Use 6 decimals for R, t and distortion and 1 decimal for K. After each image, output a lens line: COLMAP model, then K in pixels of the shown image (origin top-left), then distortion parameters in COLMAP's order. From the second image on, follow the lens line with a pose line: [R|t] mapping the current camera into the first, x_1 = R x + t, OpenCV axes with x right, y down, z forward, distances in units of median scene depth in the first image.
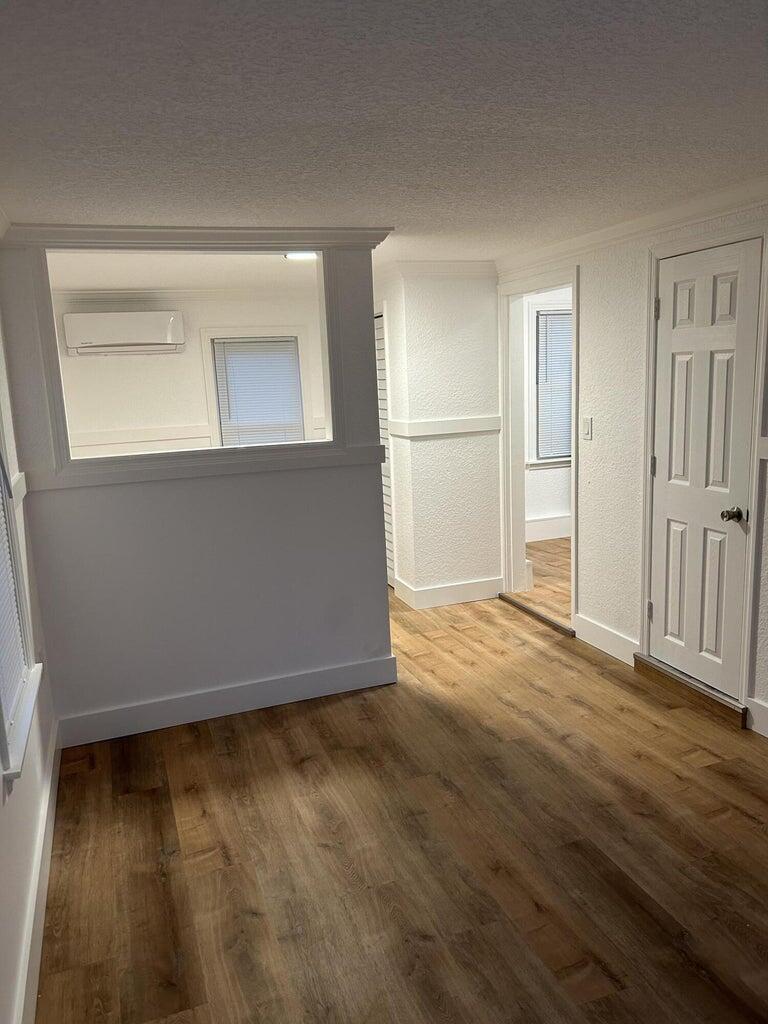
lens RADIAL K [[771.7, 0, 381.7], [0, 771.7, 522.2], [0, 0, 1]] dist [0.059331, -0.095041]
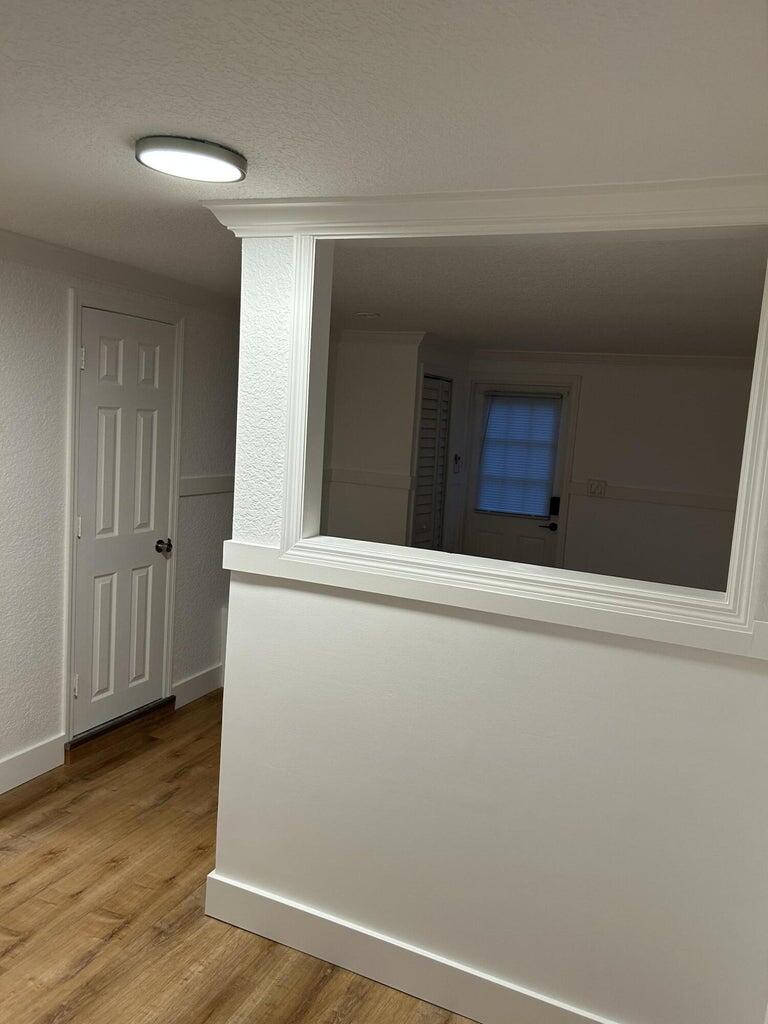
lens RADIAL K [[774.7, 0, 384.0], [0, 774.7, 512.0], [0, 0, 1]] dist [0.064104, 0.001751]
pose [[-0.716925, -0.087880, 0.691589, -0.619652], [0.098051, 0.969452, 0.224831, -0.297819], [-0.690220, 0.228998, -0.686408, 1.578362]]
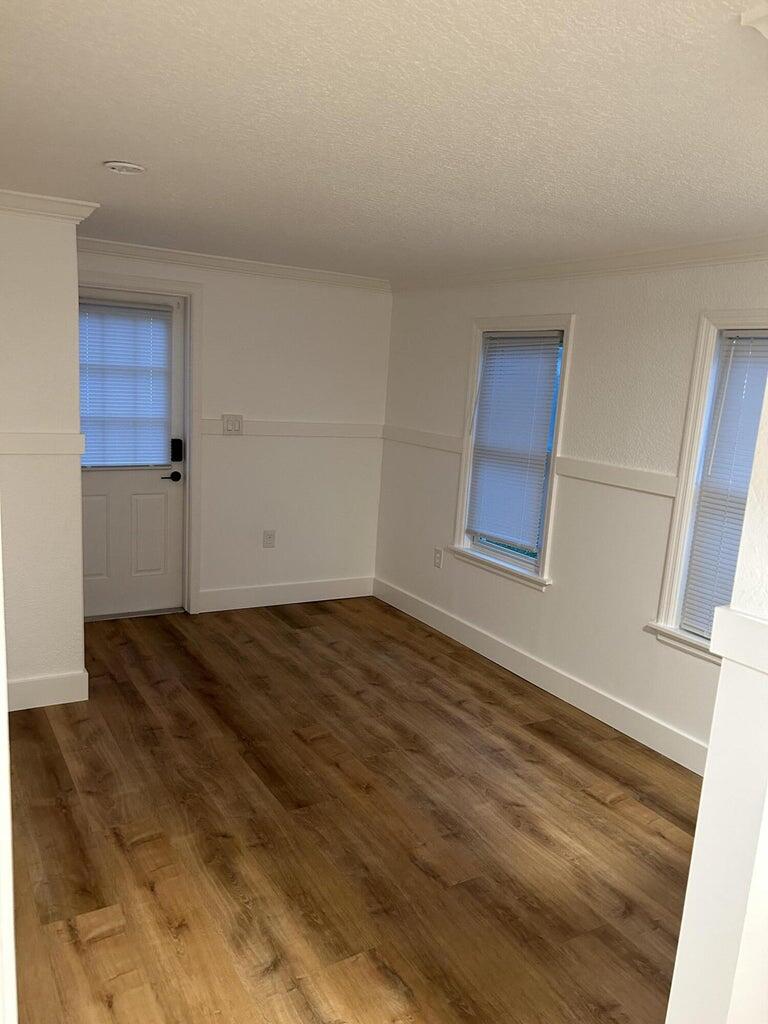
lens RADIAL K [[771.7, 0, 381.7], [0, 771.7, 522.2], [0, 0, 1]] dist [0.059331, -0.095041]
pose [[-0.980827, 0.022442, -0.193583, 0.269373], [-0.054141, 0.922863, 0.381304, -0.312145], [0.187208, 0.384474, -0.903954, 1.482508]]
